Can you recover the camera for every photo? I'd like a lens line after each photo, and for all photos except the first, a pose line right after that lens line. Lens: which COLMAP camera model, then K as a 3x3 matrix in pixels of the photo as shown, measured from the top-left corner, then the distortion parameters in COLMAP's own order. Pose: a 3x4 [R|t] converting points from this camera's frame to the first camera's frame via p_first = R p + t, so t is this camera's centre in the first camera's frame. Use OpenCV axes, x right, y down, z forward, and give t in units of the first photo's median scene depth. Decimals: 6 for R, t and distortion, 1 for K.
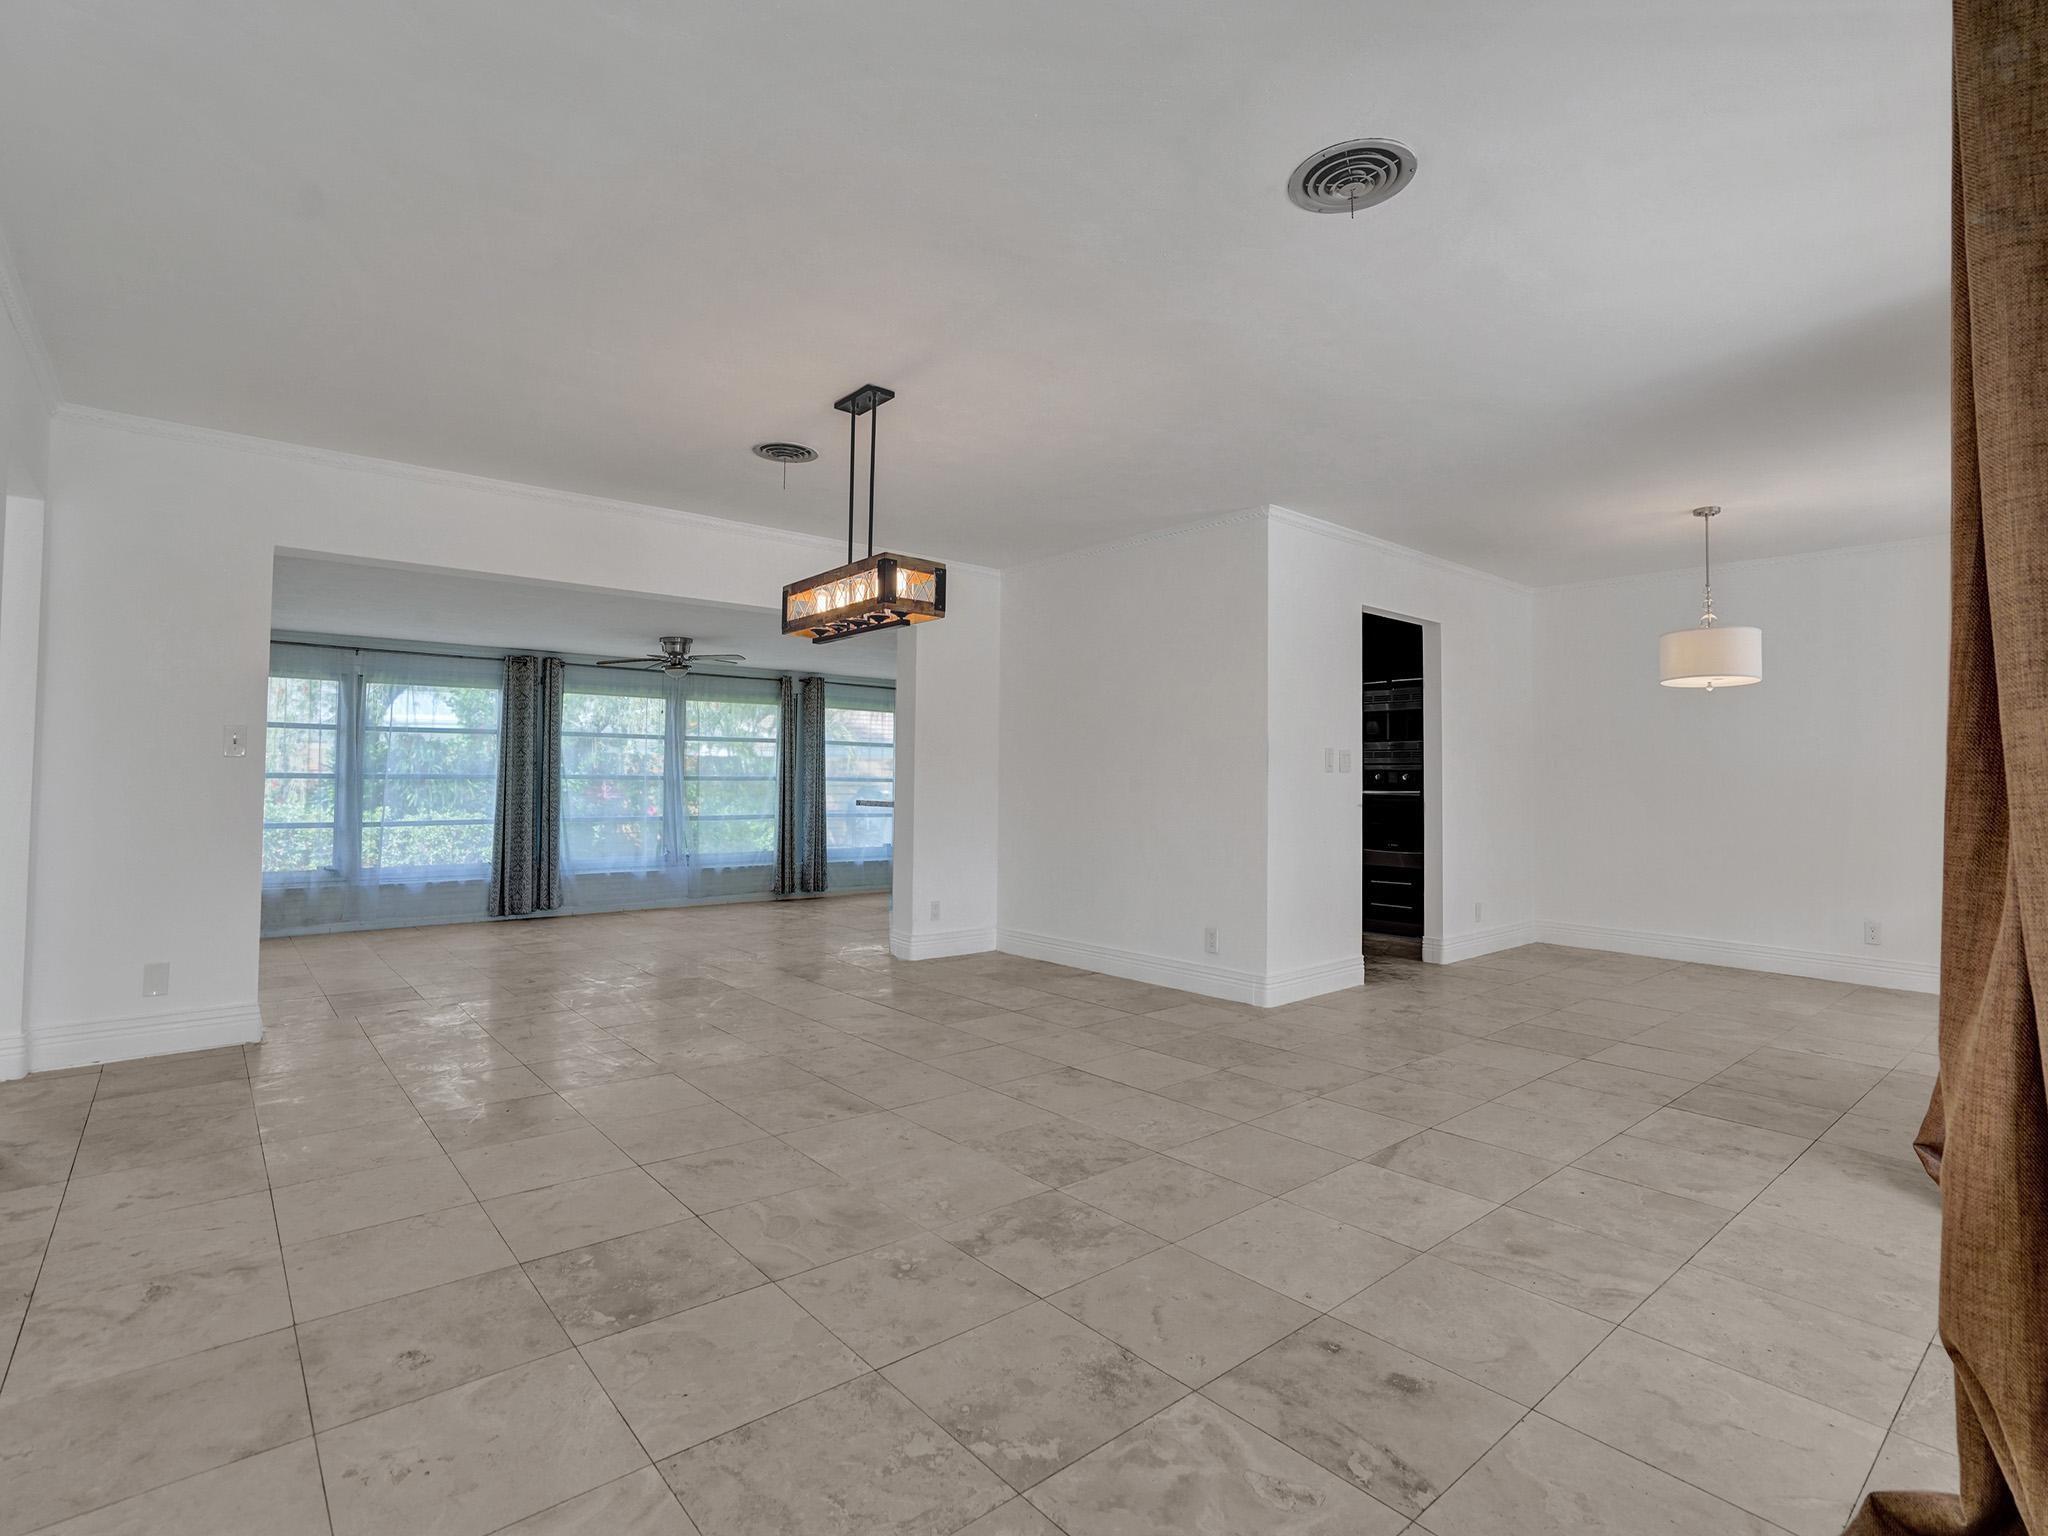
lens RADIAL K [[977.1, 0, 1018.8], [0, 977.1, 770.6], [0, 0, 1]] dist [-0.039599, 0.018158]
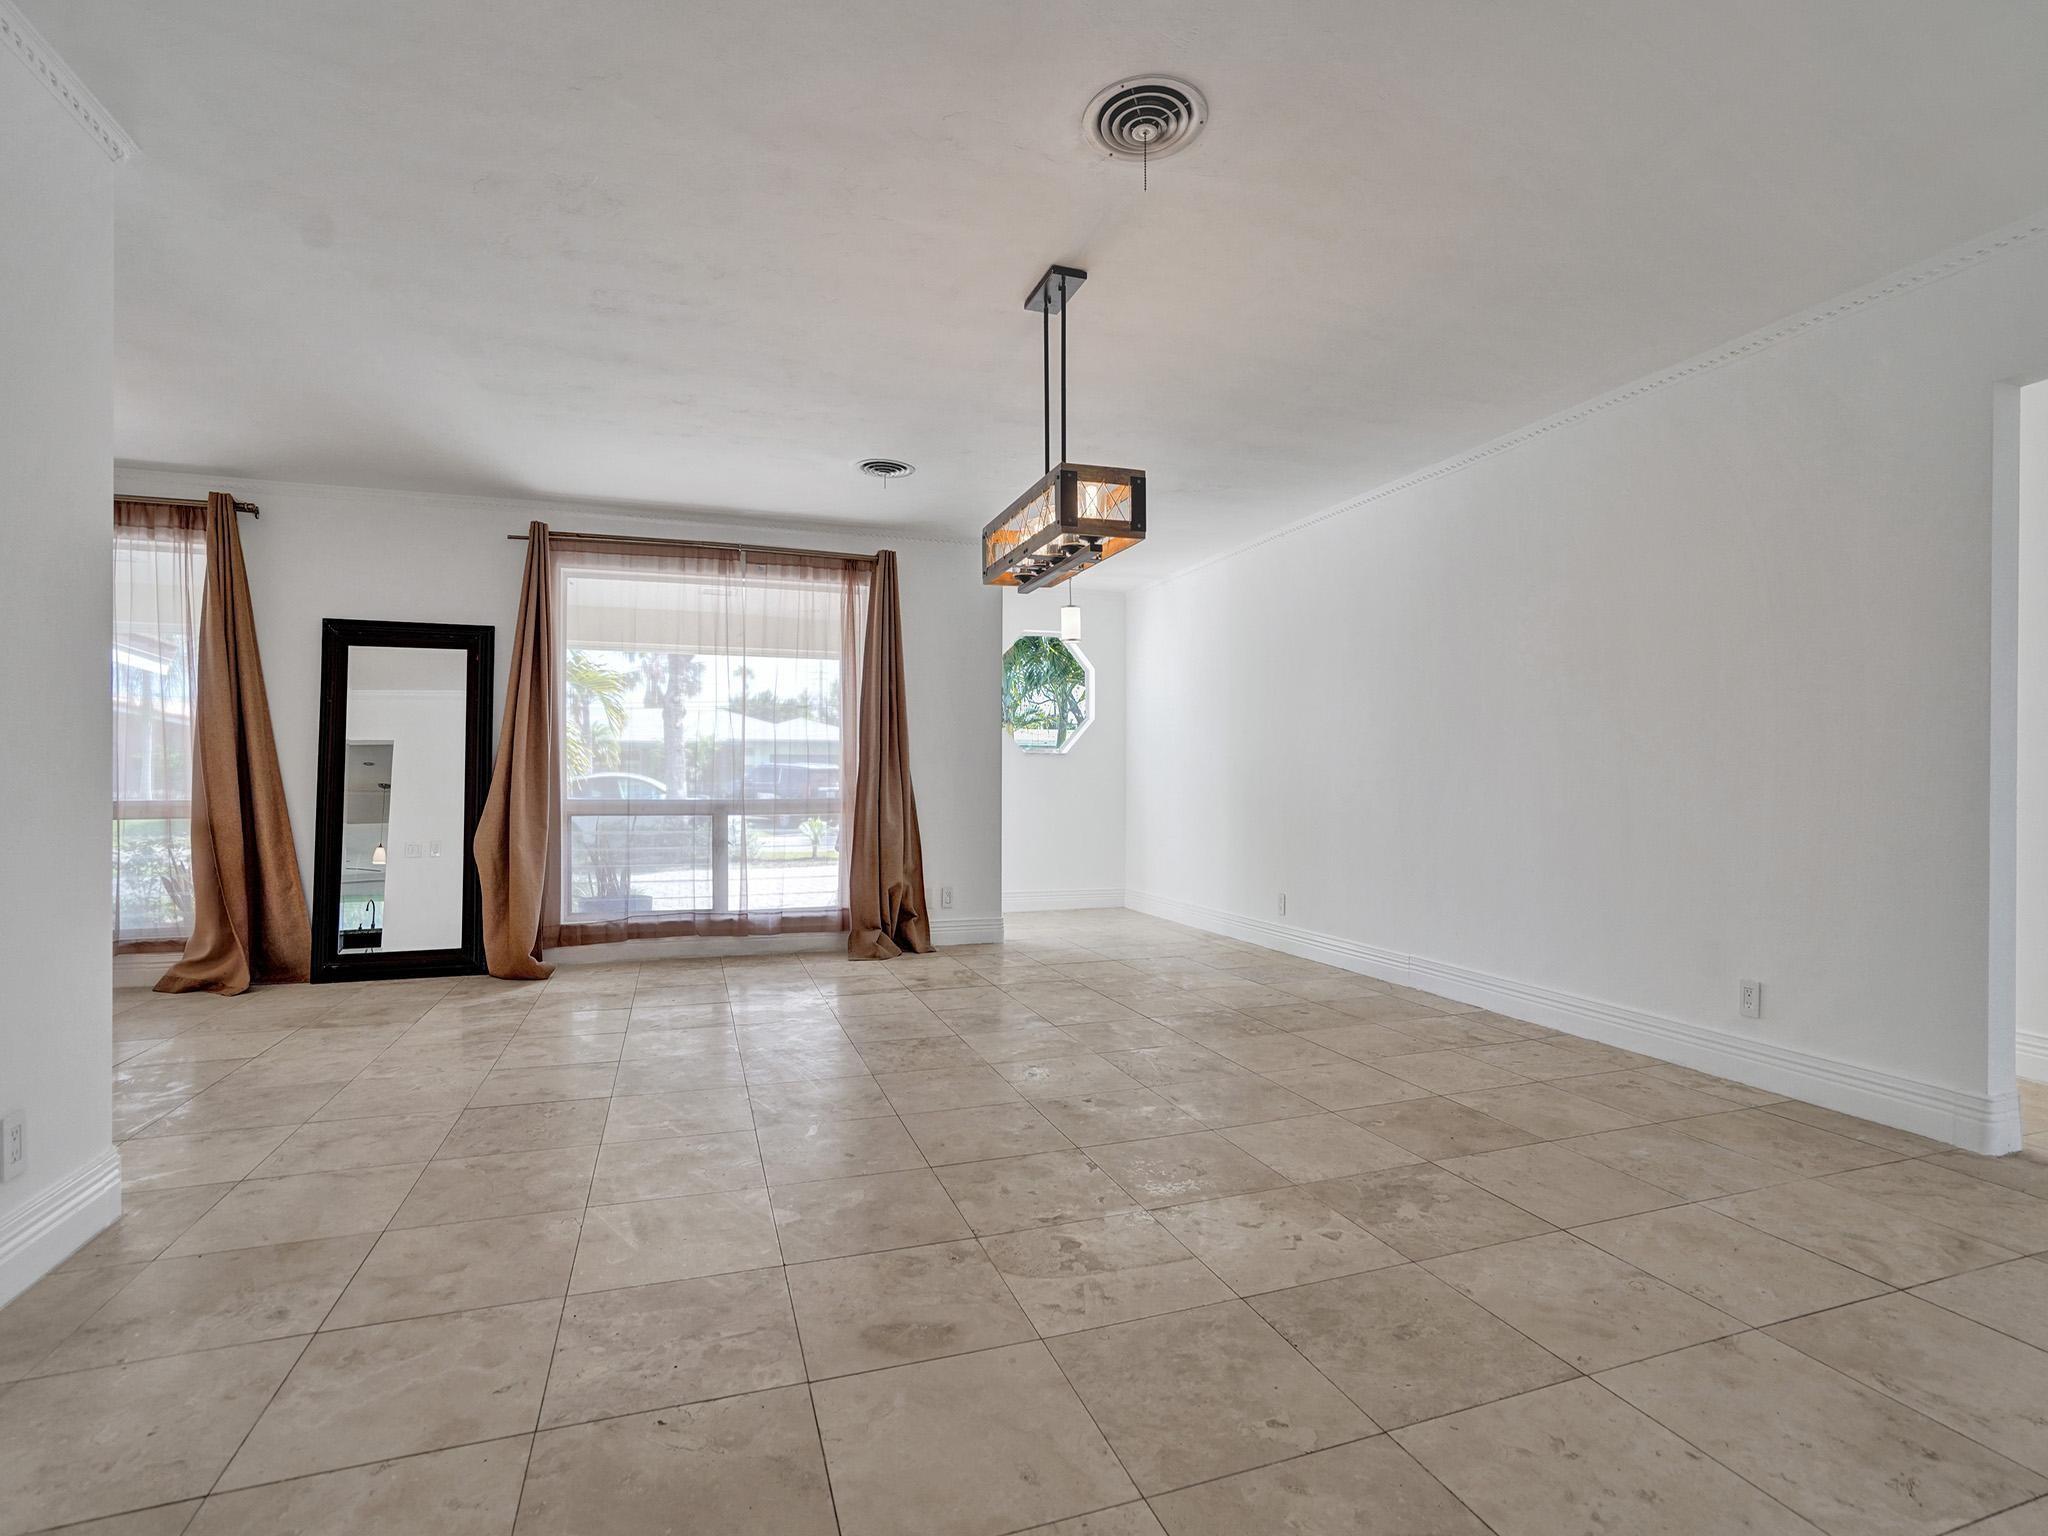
lens RADIAL K [[977.1, 0, 1021.3], [0, 977.1, 778.6], [0, 0, 1]] dist [-0.039599, 0.018158]
pose [[-0.931950, -0.011223, 0.362413, -0.449895], [-0.014992, 0.999859, -0.007589, 0.042642], [-0.362277, -0.012506, -0.931987, 1.816229]]
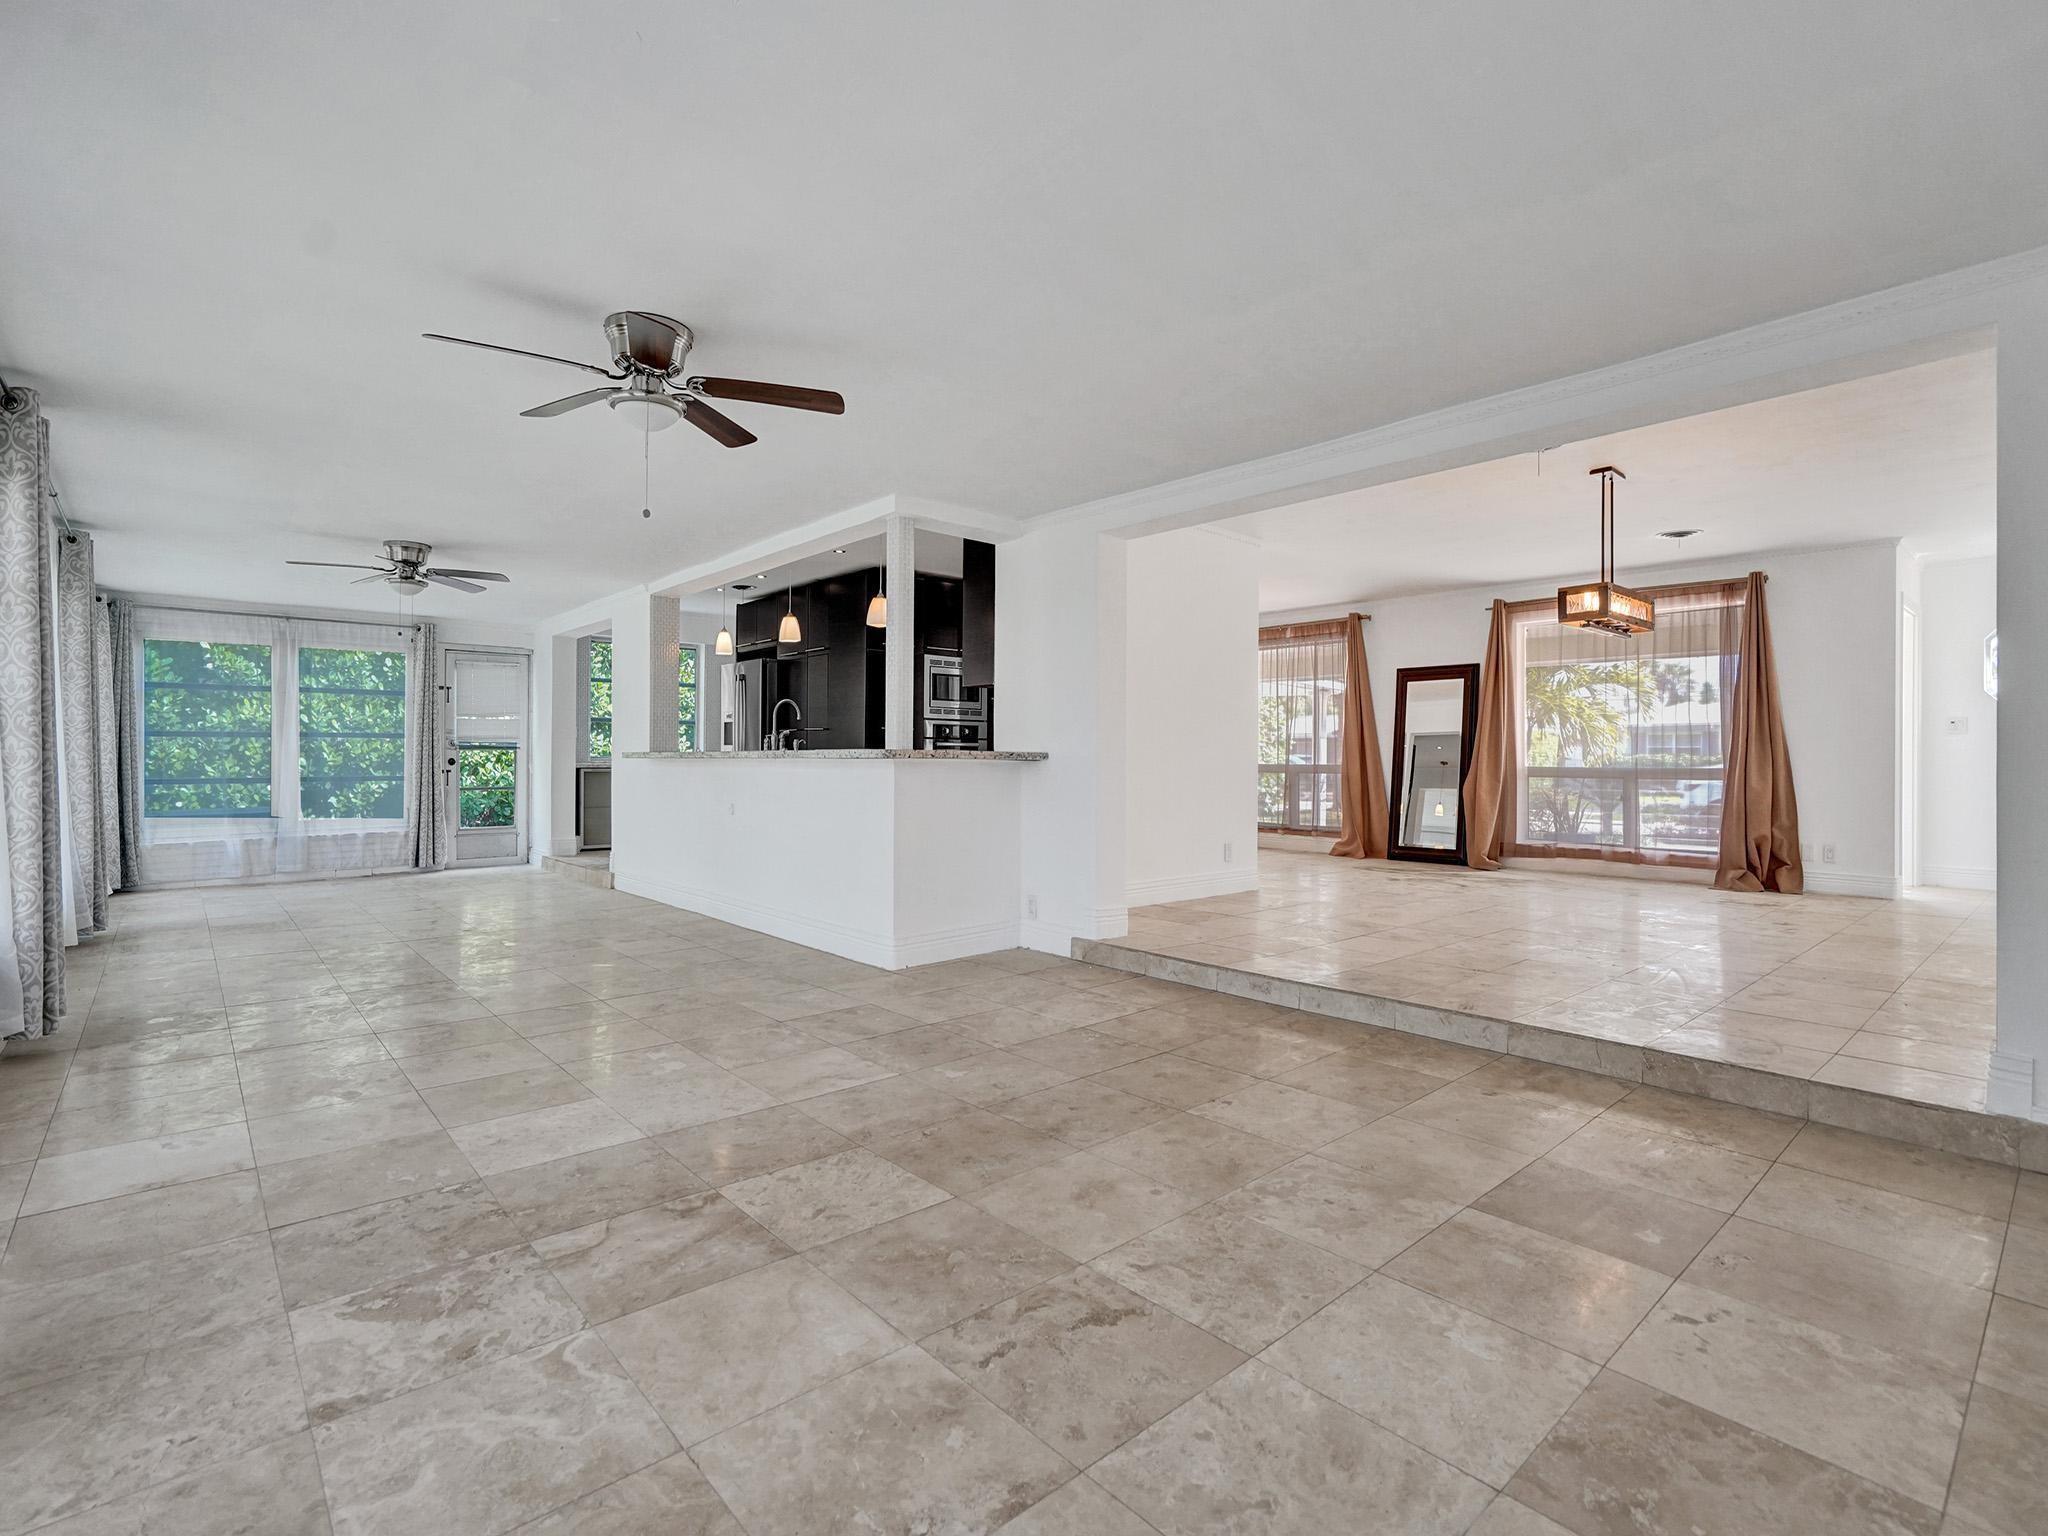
lens RADIAL K [[977.1, 0, 1014.9], [0, 977.1, 759.7], [0, 0, 1]] dist [-0.039599, 0.018158]
pose [[-0.012519, -0.006069, 0.999903, -1.693568], [-0.017731, 0.999826, 0.005847, 0.067495], [-0.999764, -0.017656, -0.012624, 1.968706]]
